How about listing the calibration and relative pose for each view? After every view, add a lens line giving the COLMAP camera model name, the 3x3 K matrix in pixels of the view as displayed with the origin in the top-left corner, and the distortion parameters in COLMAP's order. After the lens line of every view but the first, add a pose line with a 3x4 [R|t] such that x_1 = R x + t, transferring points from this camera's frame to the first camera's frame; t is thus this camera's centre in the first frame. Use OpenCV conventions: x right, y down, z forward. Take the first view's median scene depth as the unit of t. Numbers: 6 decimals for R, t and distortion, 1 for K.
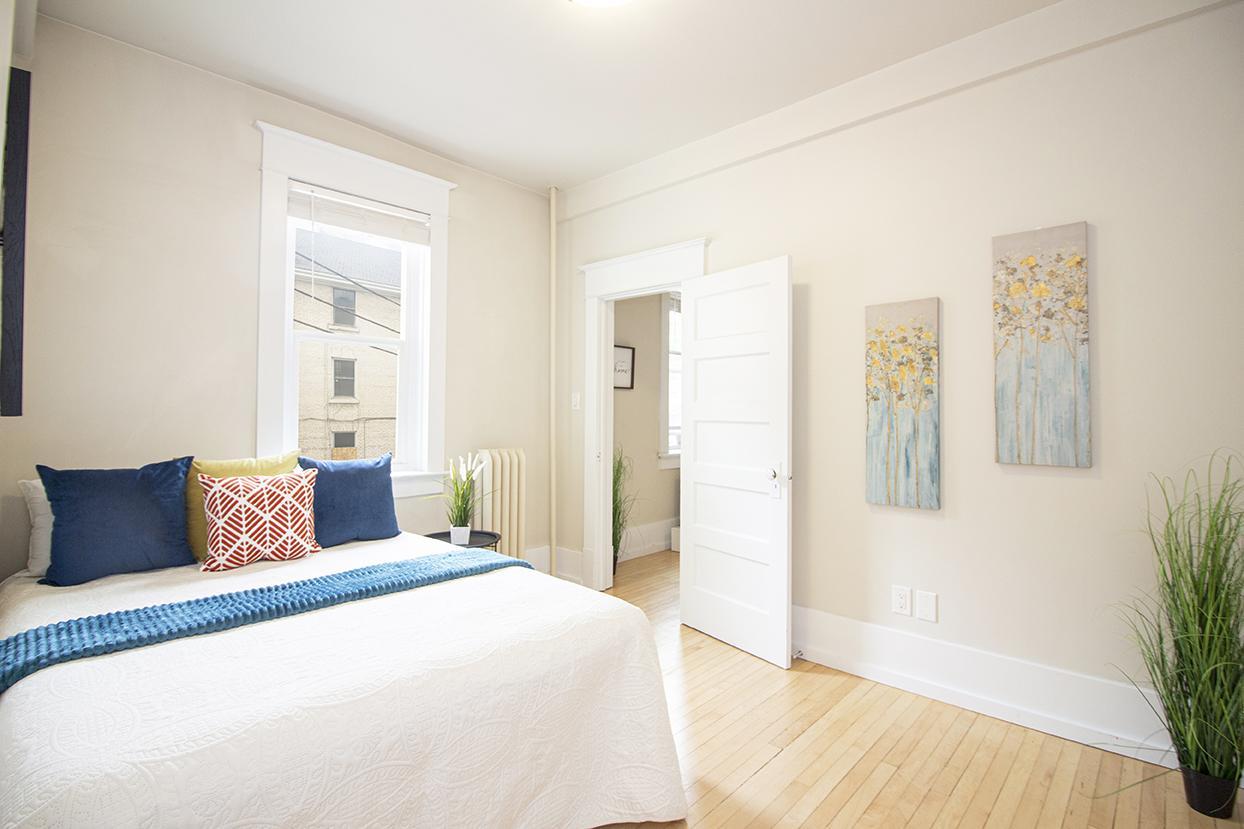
lens RADIAL K [[580.6, 0, 621.4], [0, 580.6, 404.8], [0, 0, 1]] dist [0.014265, -0.000099]
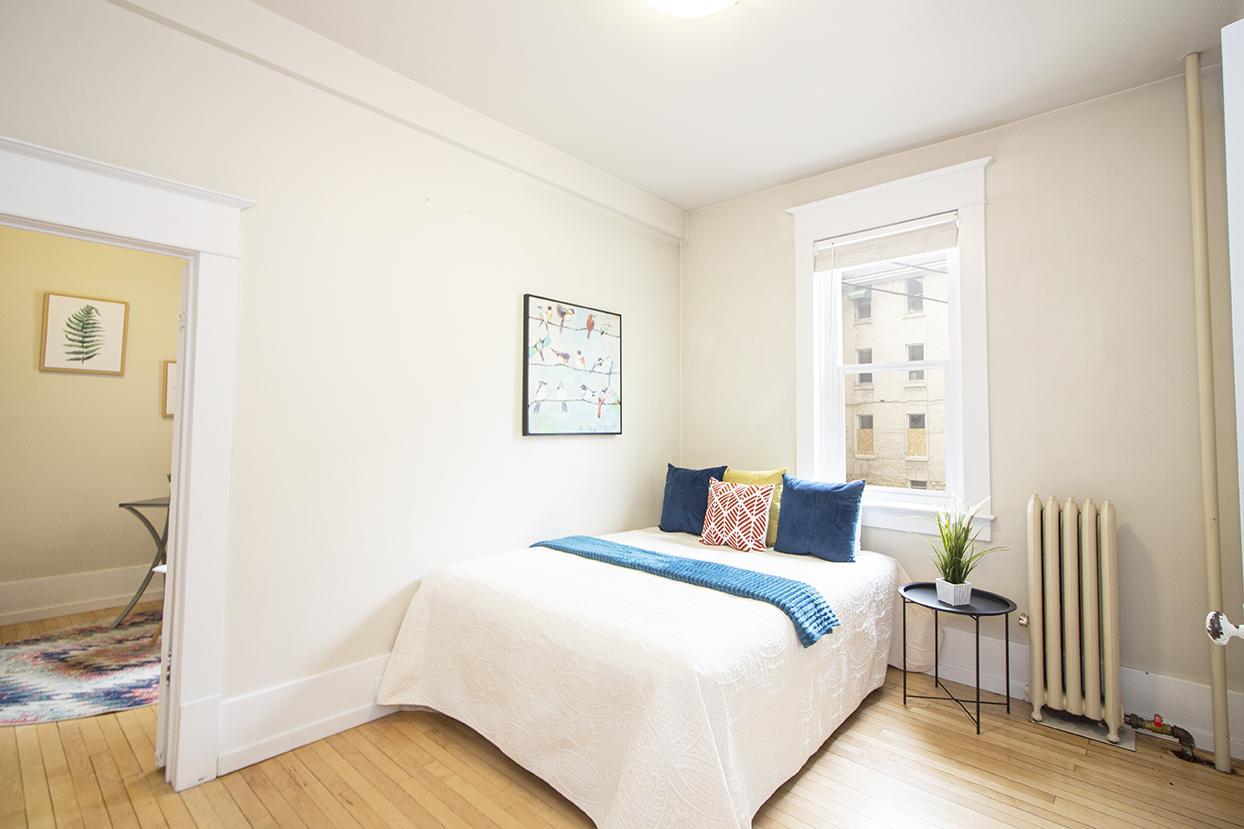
lens RADIAL K [[580.6, 0, 615.2], [0, 580.6, 403.8], [0, 0, 1]] dist [0.014265, -0.000099]
pose [[0.032805, -0.055664, -0.997910, 0.694891], [-0.010542, 0.998373, -0.056037, 0.016579], [0.999406, 0.012358, 0.032165, 0.664304]]
